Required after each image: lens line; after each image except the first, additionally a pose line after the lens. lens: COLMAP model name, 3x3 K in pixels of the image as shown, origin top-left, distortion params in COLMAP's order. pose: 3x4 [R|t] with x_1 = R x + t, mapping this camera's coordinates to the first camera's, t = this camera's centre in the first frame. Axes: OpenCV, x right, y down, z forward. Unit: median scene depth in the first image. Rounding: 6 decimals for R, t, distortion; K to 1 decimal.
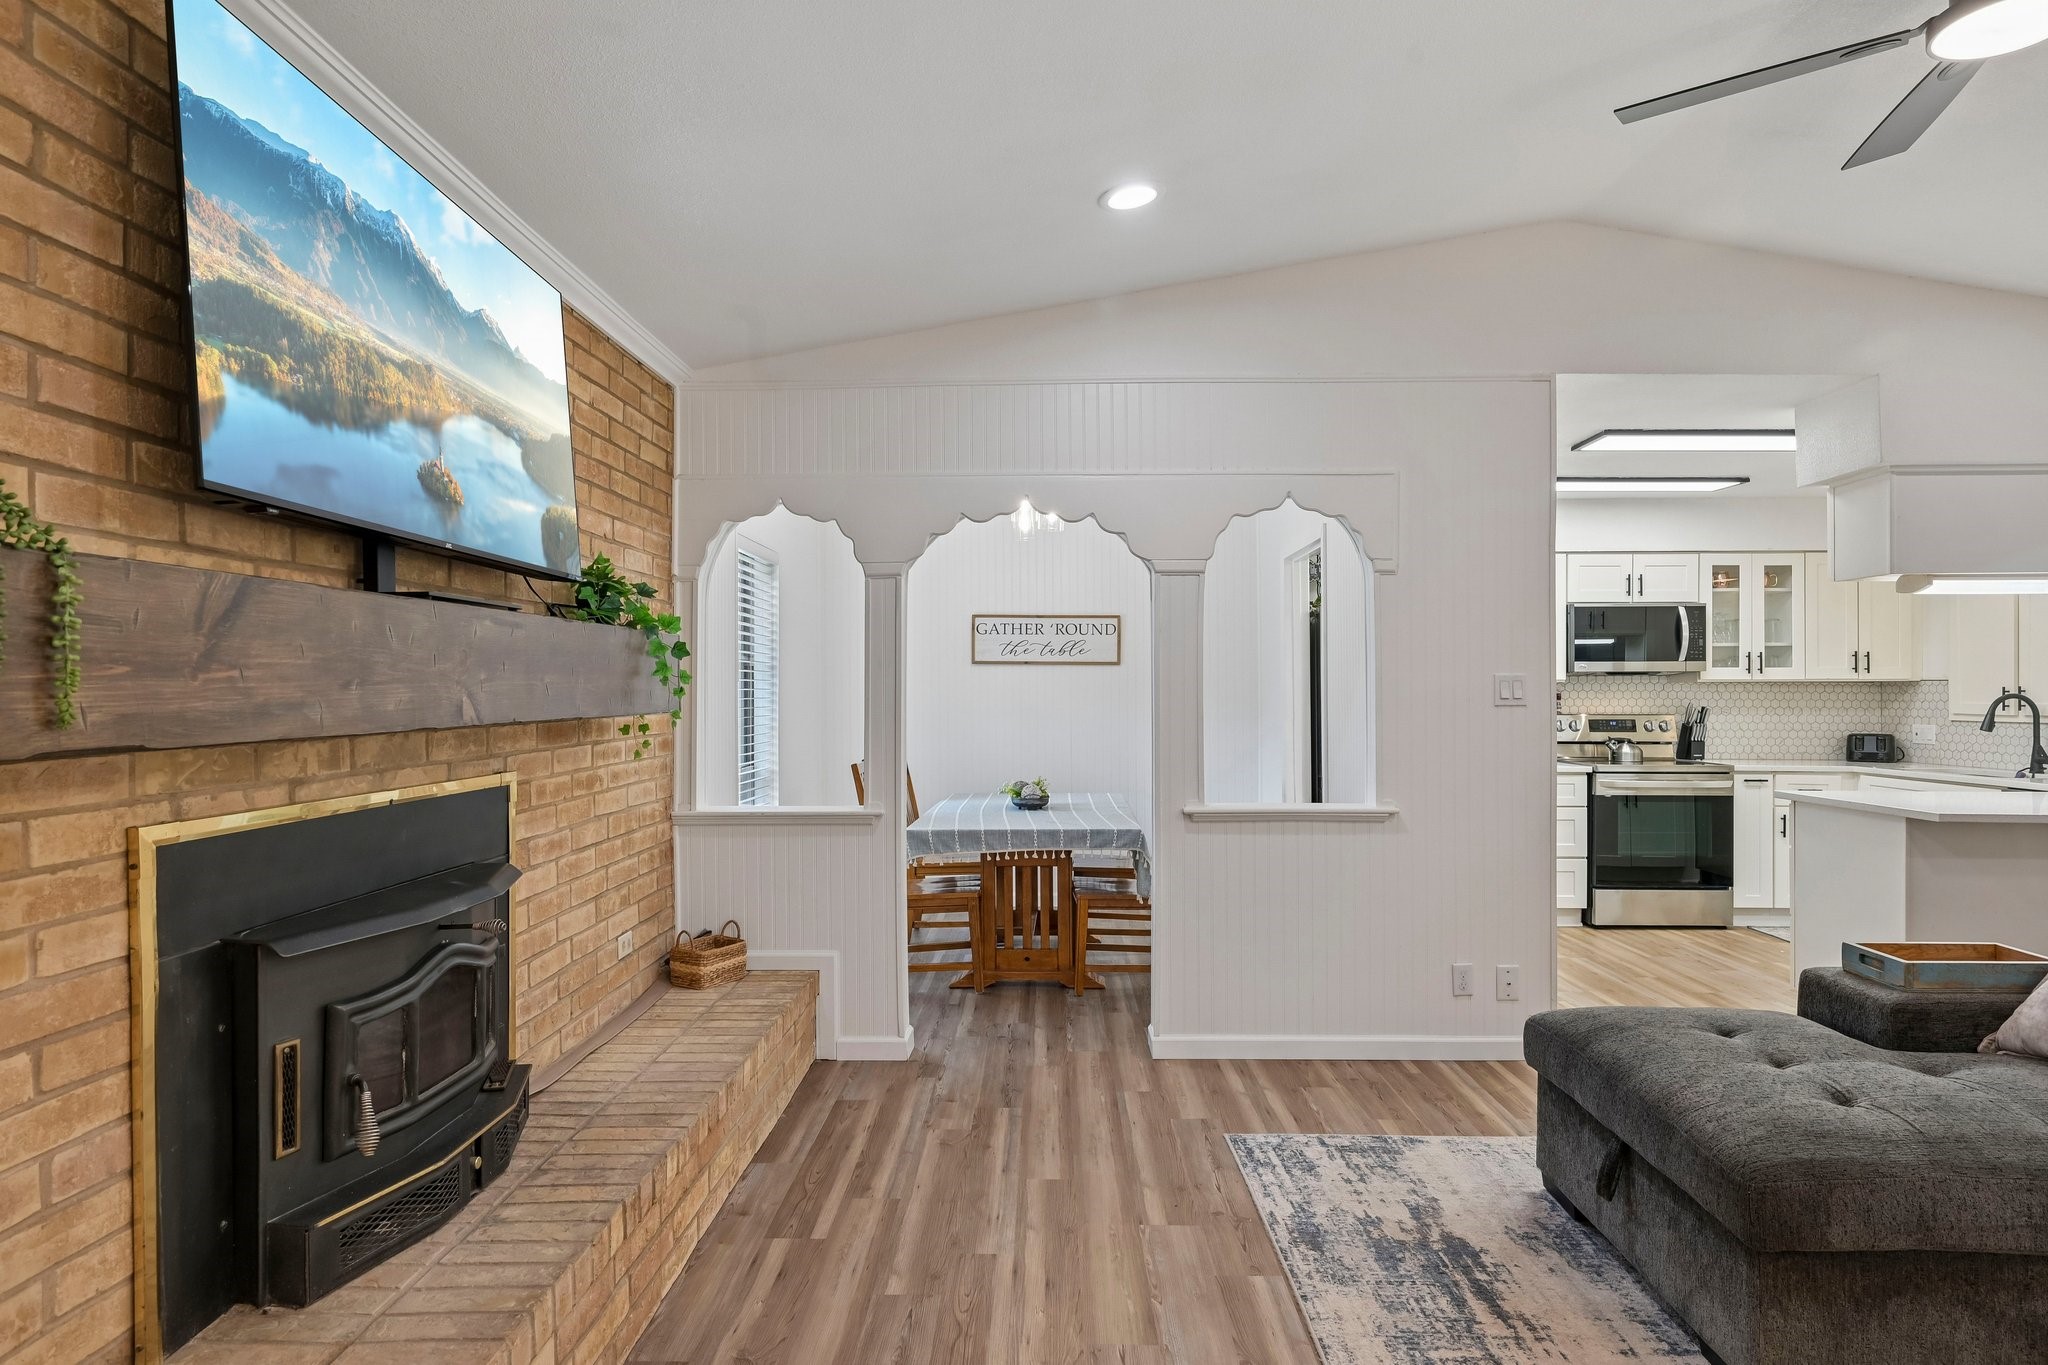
lens RADIAL K [[1105.8, 0, 1024.3], [0, 1105.8, 693.5], [0, 0, 1]] dist [0.000004, -0.000213]
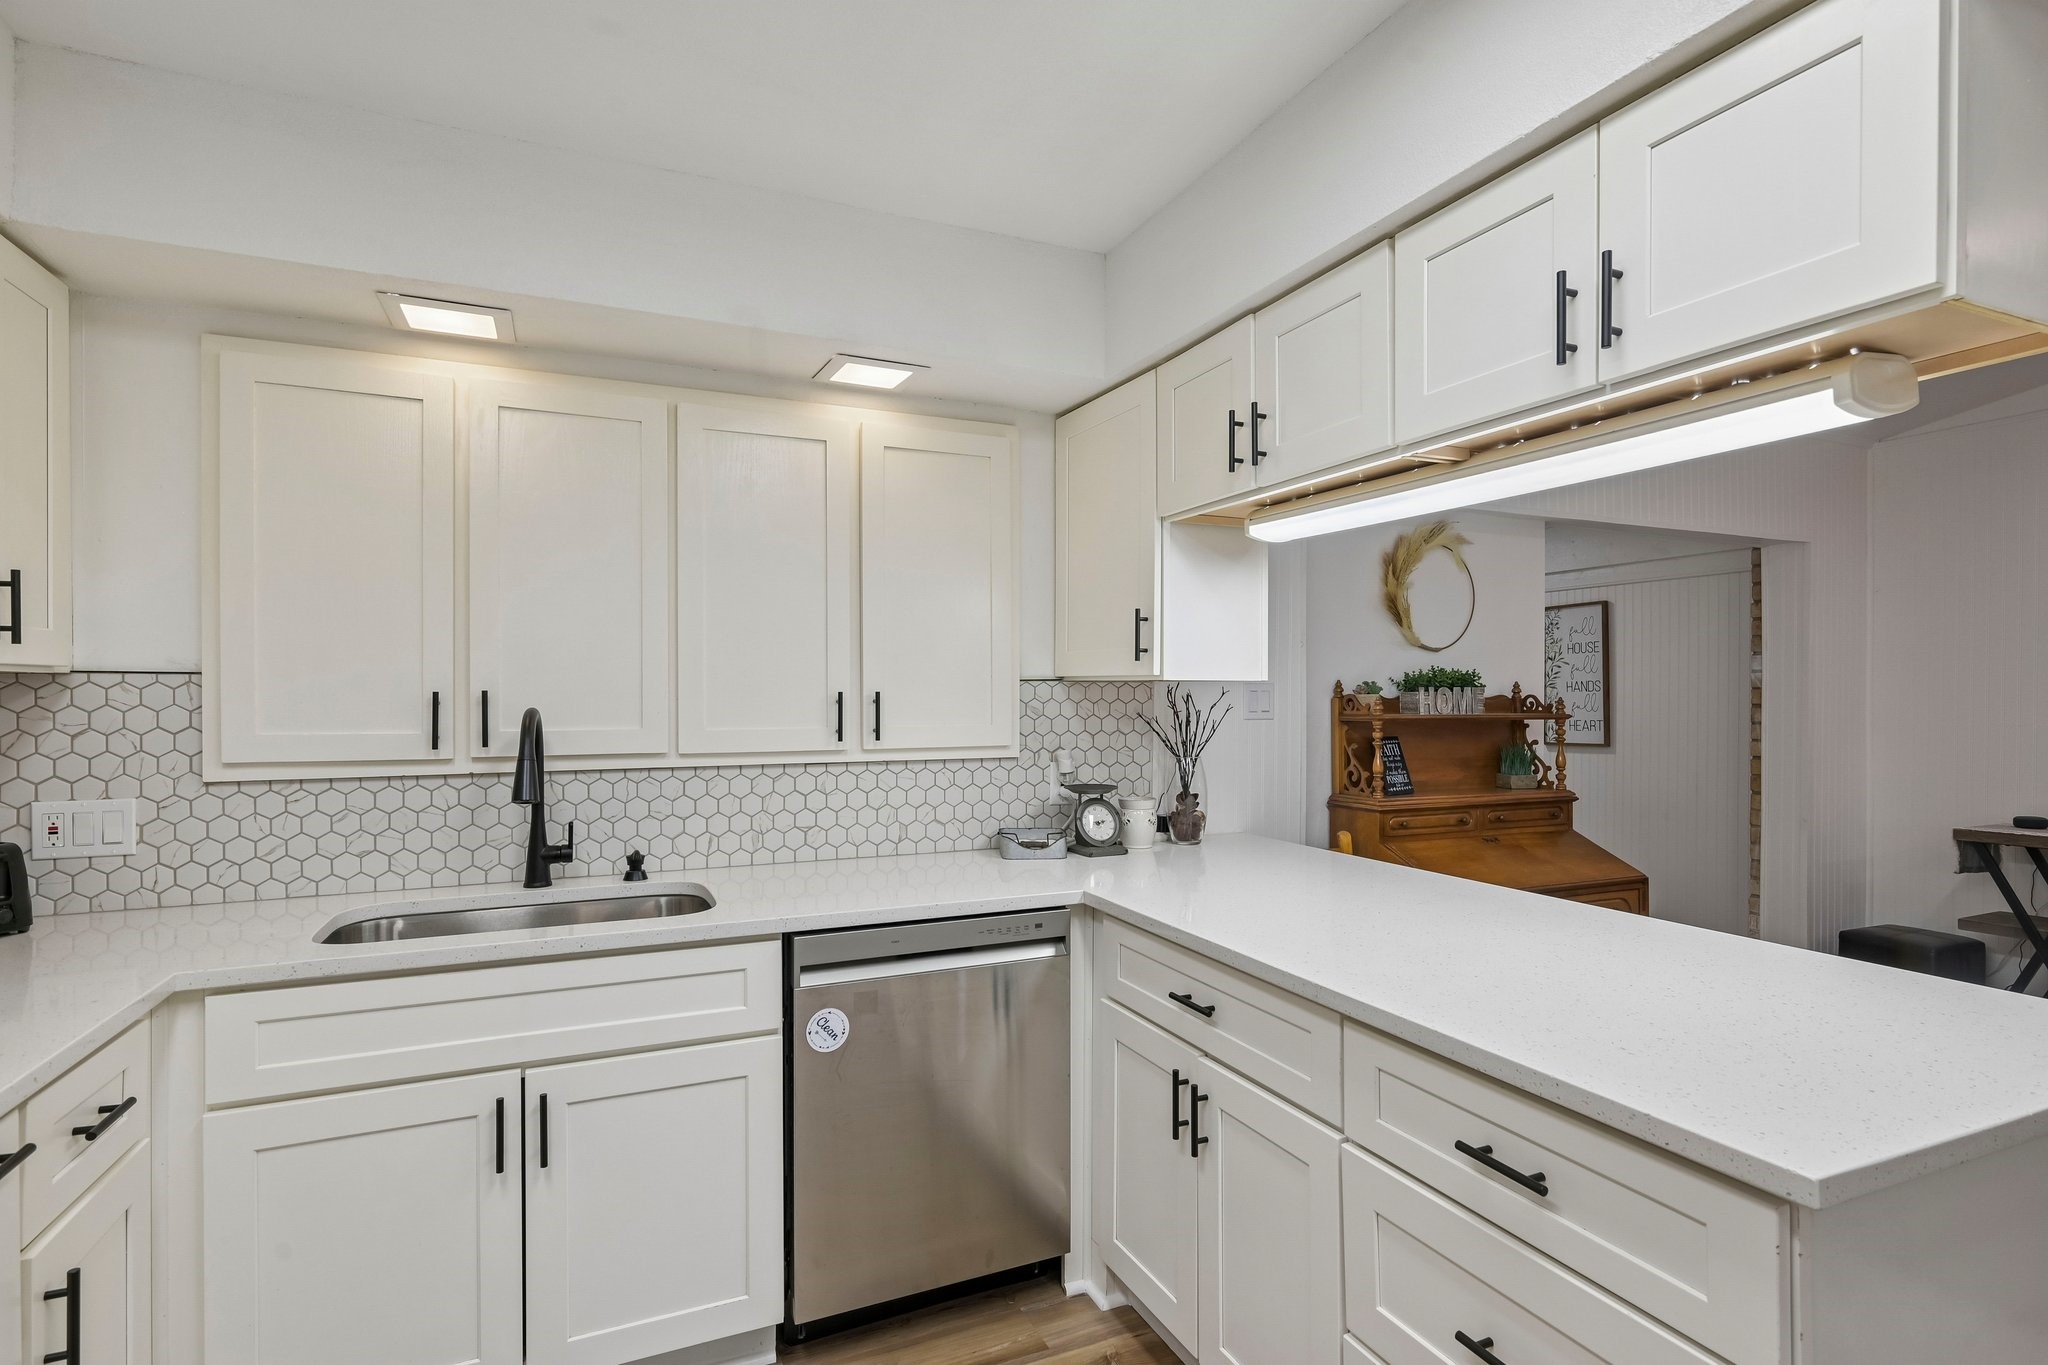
lens RADIAL K [[1008.1, 0, 1028.7], [0, 1008.1, 690.3], [0, 0, 1]] dist [-0.002922, 0.000138]
pose [[-0.434234, 0.003943, 0.900792, 0.647180], [0.002672, 0.999992, -0.003089, -0.006968], [-0.900796, 0.001065, -0.434241, 1.392912]]
